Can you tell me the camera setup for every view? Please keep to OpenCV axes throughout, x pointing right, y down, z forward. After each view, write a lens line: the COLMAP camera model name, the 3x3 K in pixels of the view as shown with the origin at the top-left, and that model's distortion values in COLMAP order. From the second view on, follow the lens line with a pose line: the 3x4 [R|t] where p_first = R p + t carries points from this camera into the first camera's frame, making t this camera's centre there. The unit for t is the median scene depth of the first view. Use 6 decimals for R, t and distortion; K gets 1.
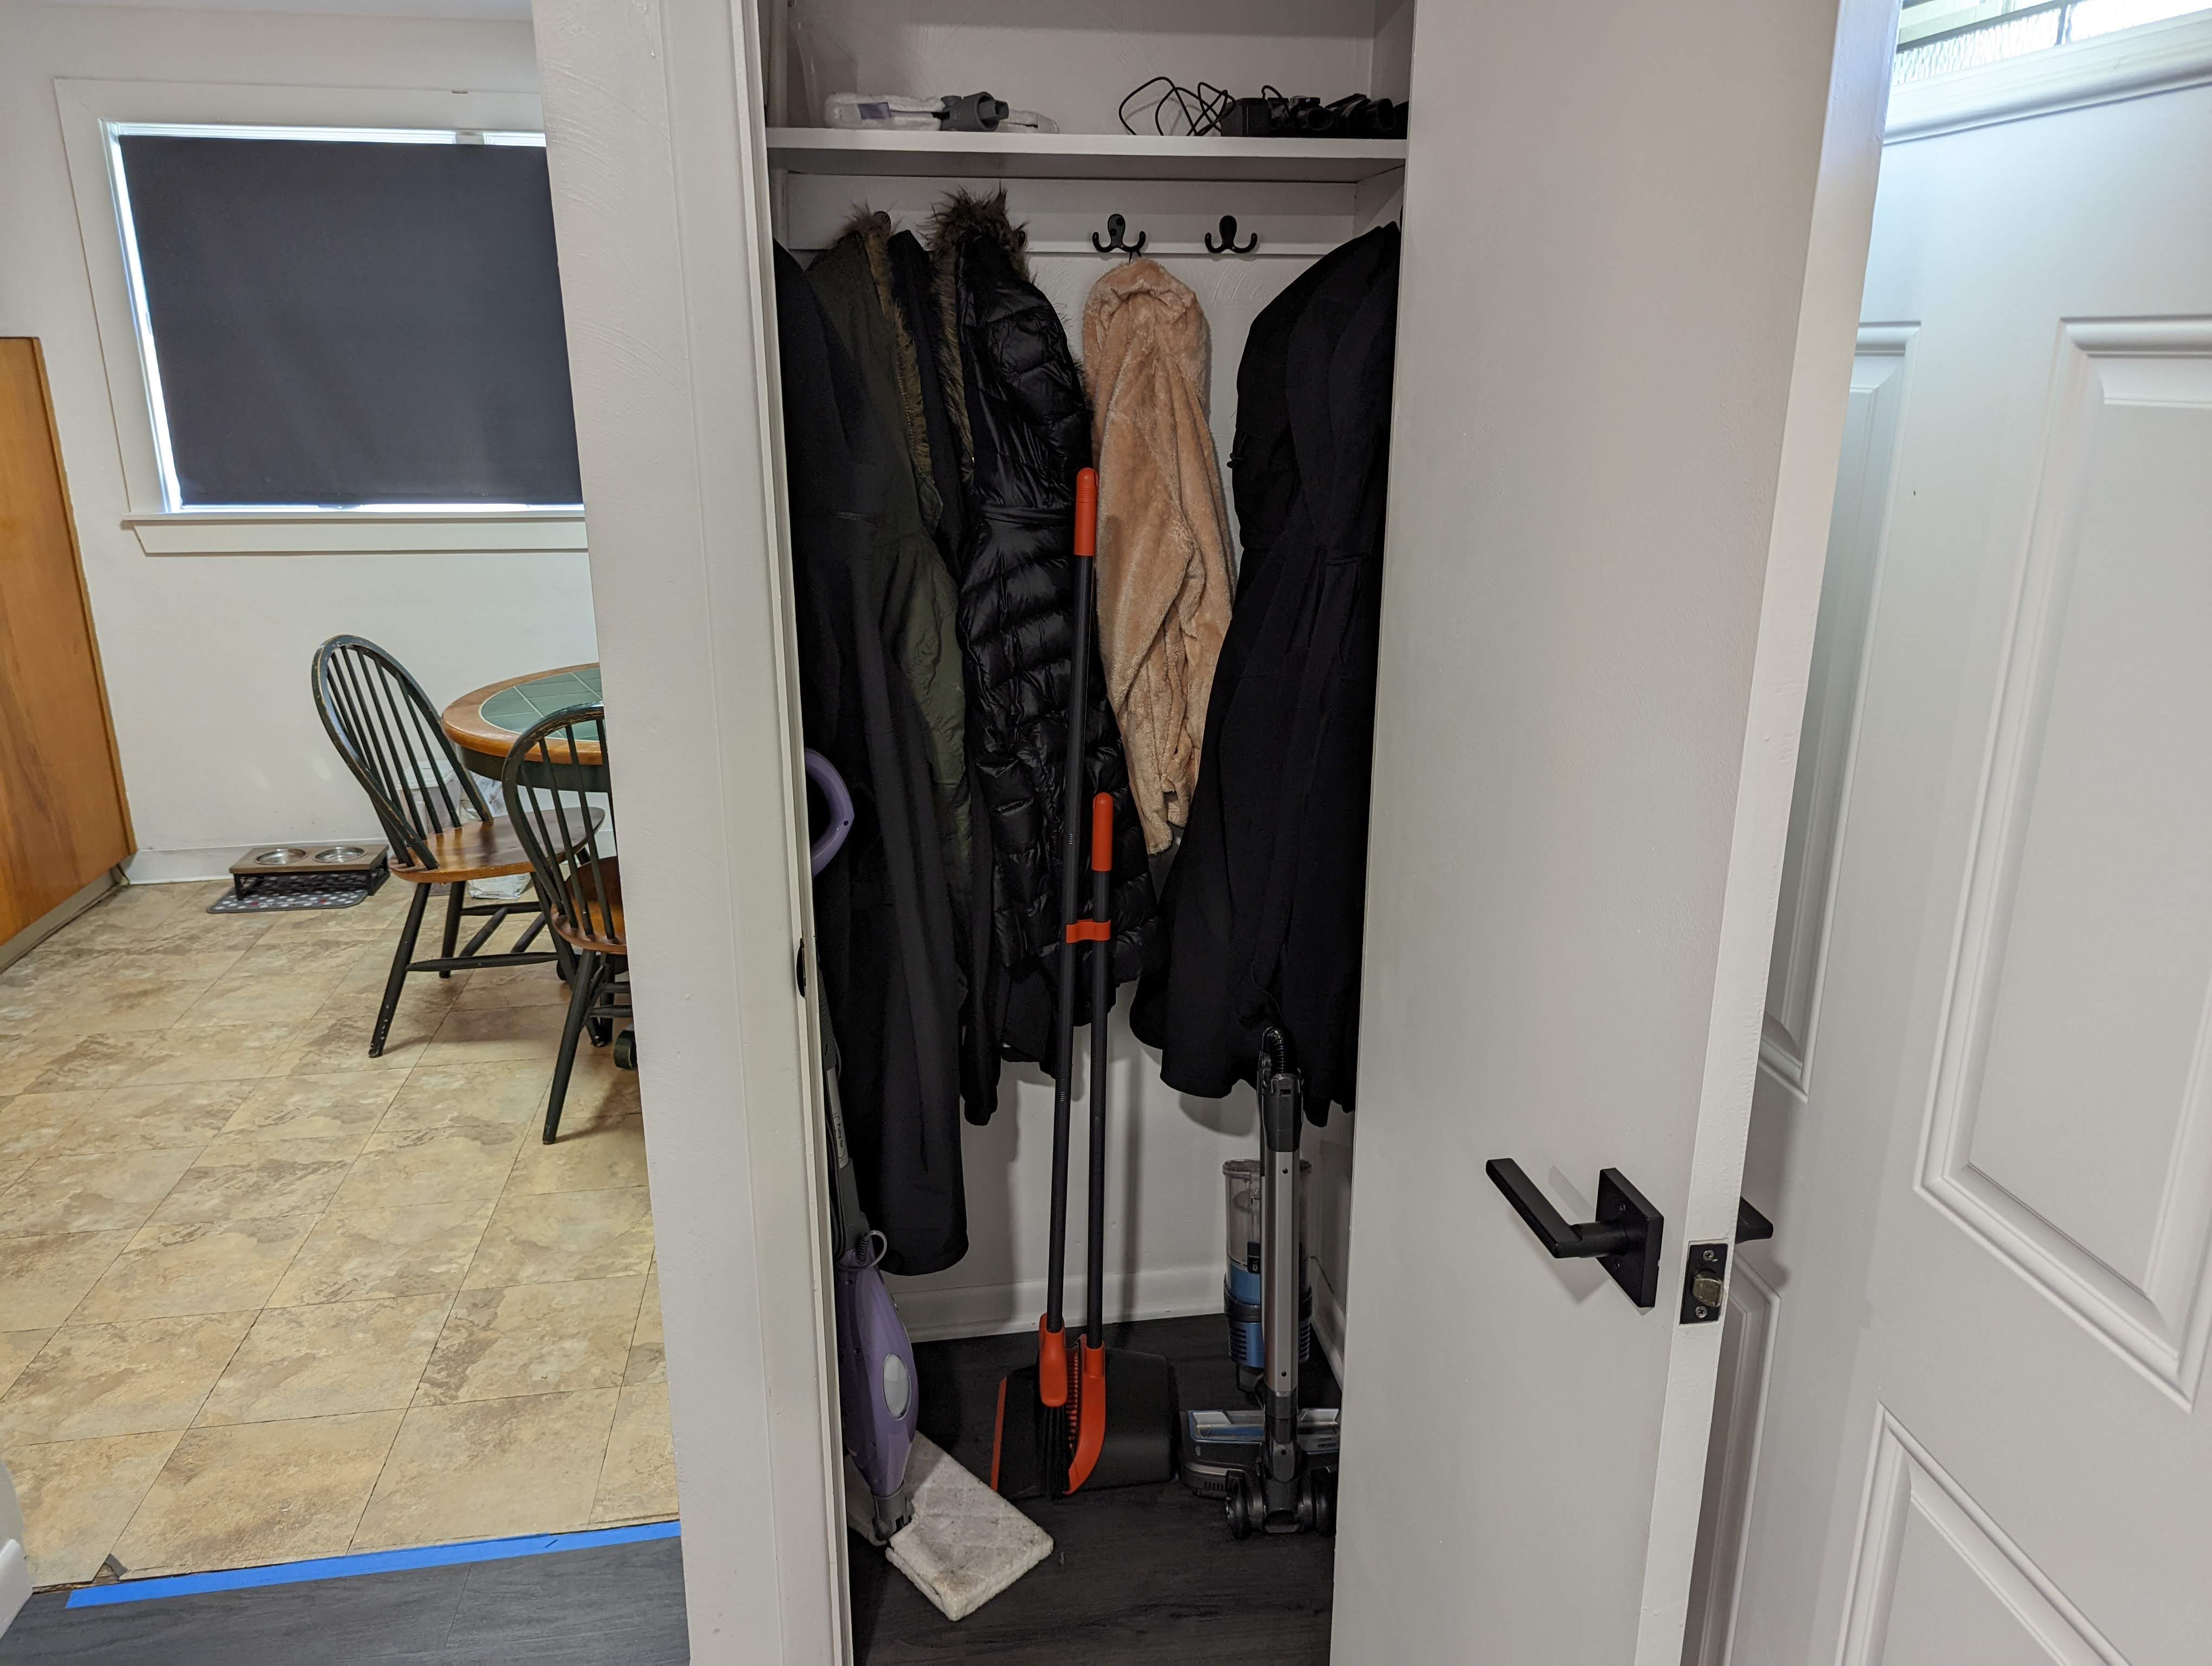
lens RADIAL K [[1539.3, 0, 1107.6], [0, 1539.3, 804.2], [0, 0, 1]] dist [0.060859, -0.065775]
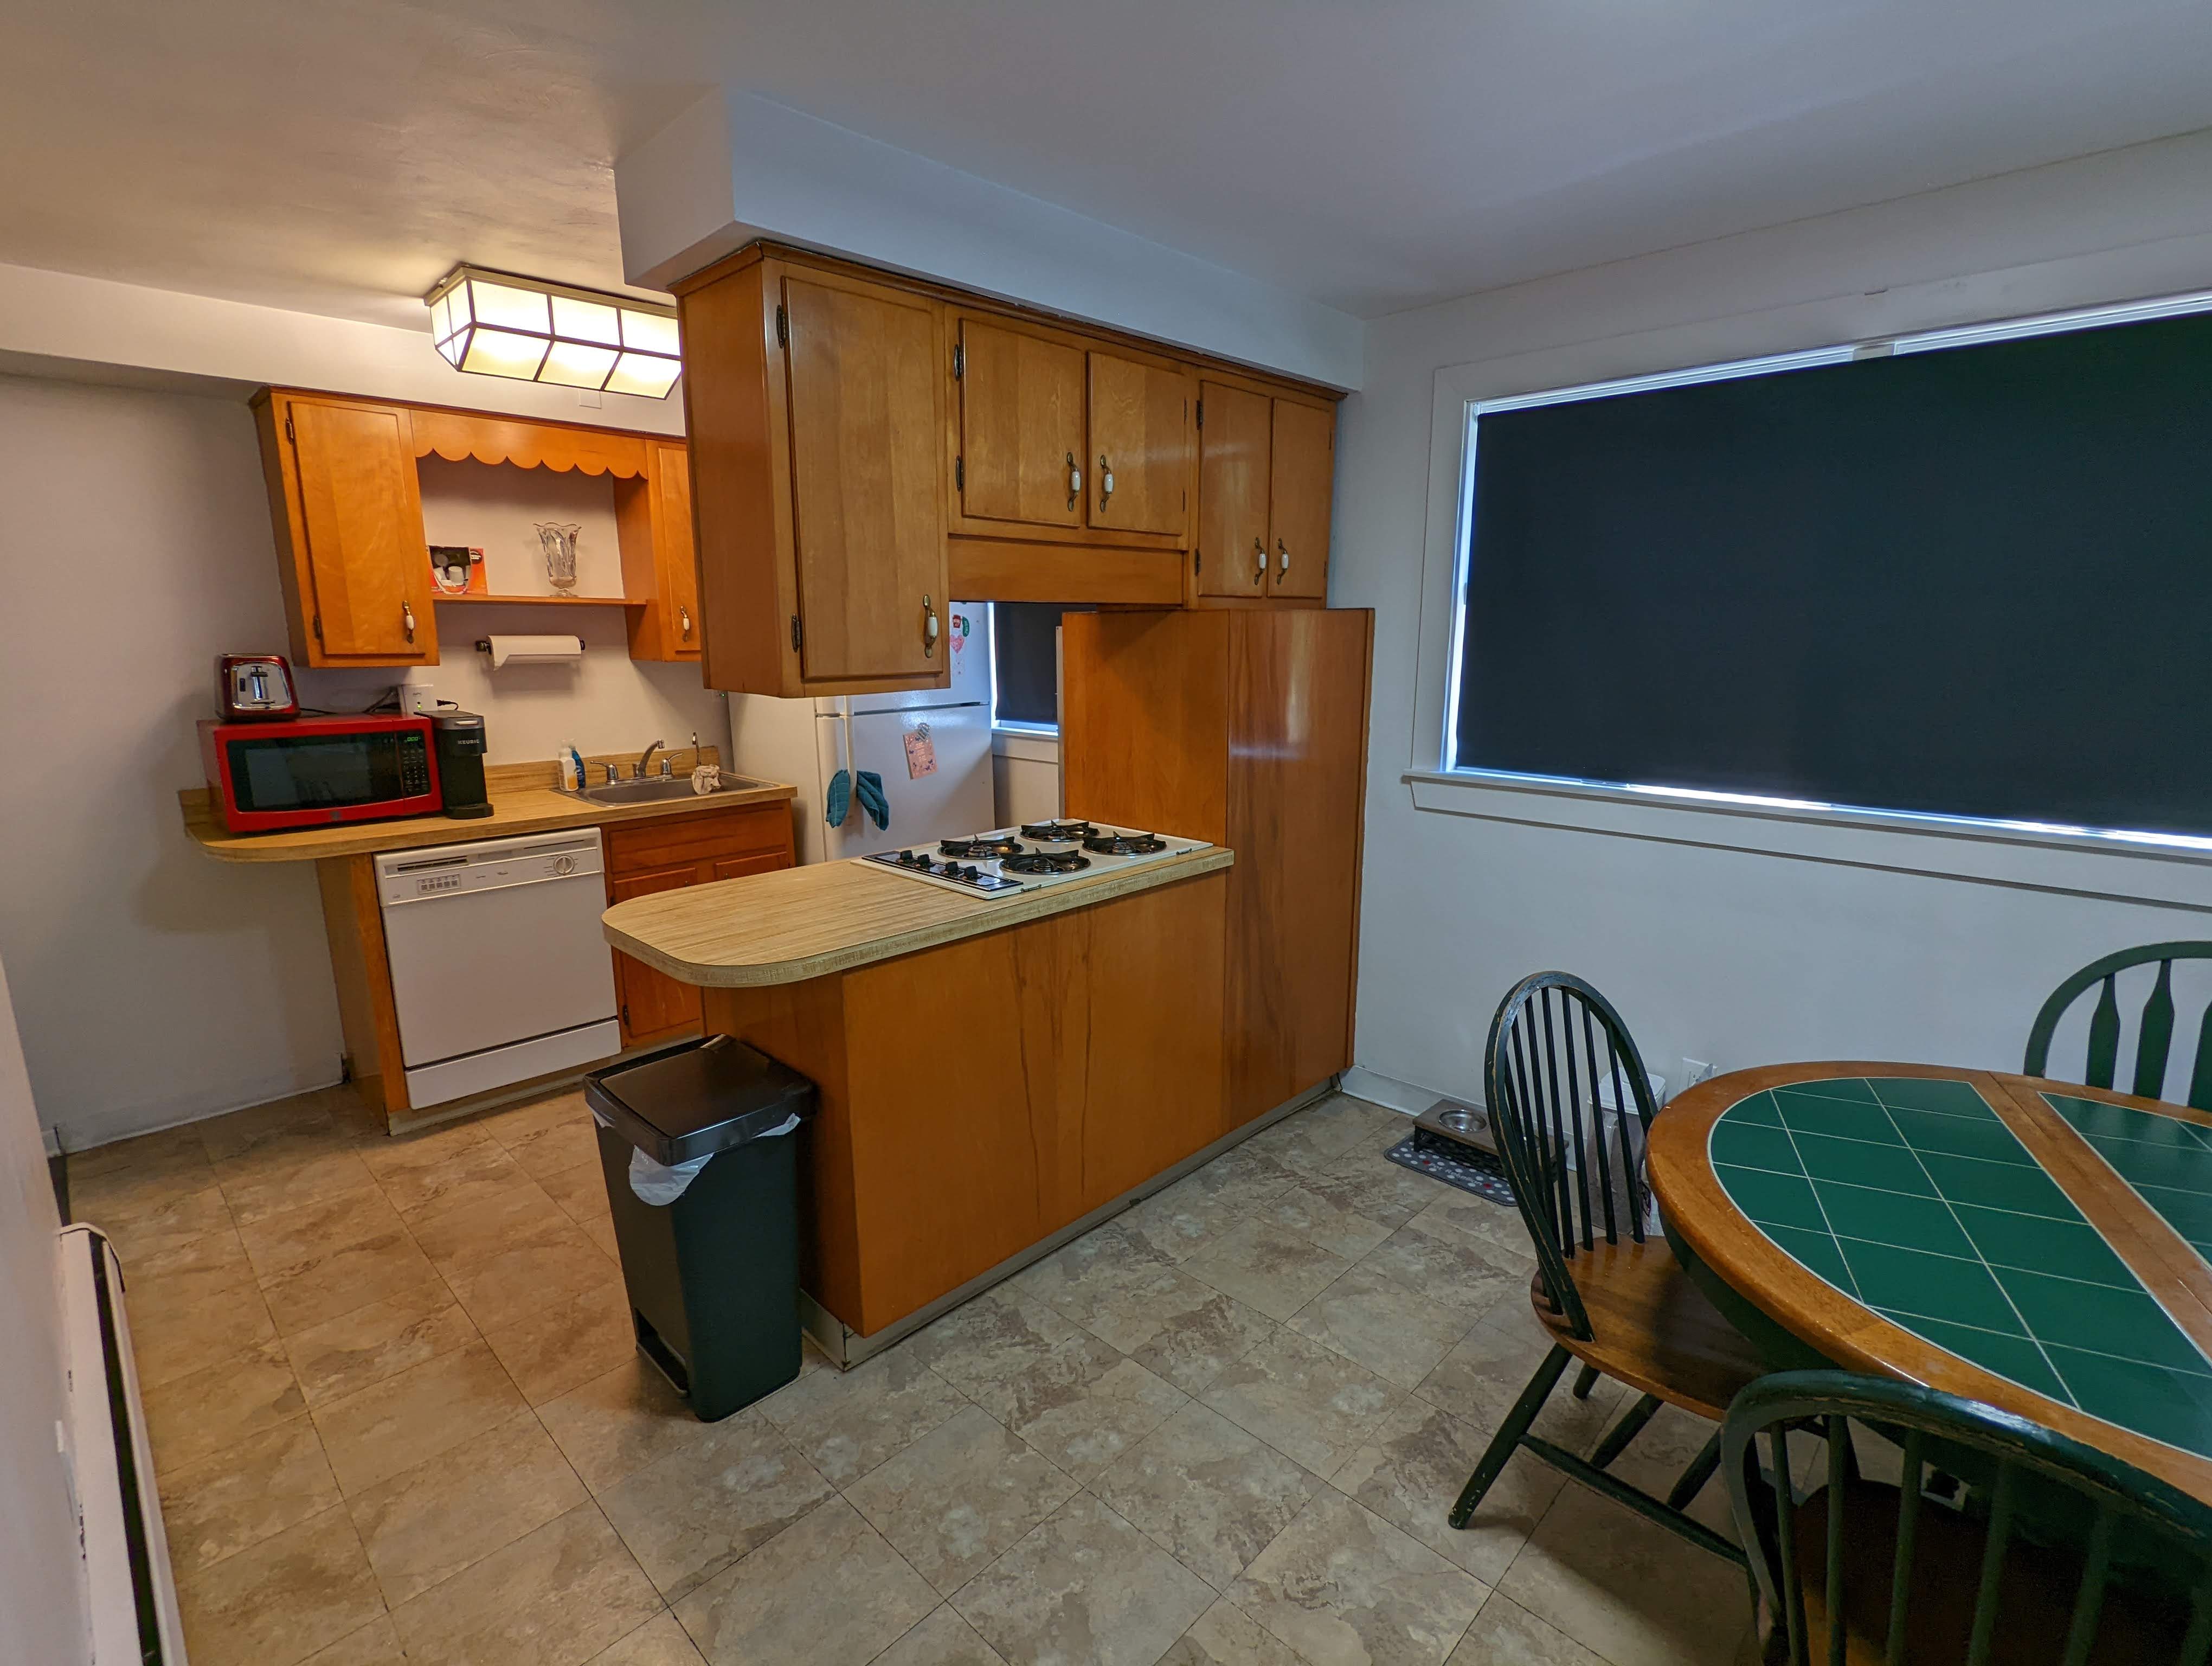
lens RADIAL K [[1042.6, 0, 1136.0], [0, 1042.6, 834.7], [0, 0, 1]] dist [0.001879, 0.000345]
pose [[0.617996, 0.160976, -0.769524, -0.199908], [-0.229329, 0.973156, 0.019402, -0.120401], [0.751990, 0.164483, 0.638323, 0.437797]]
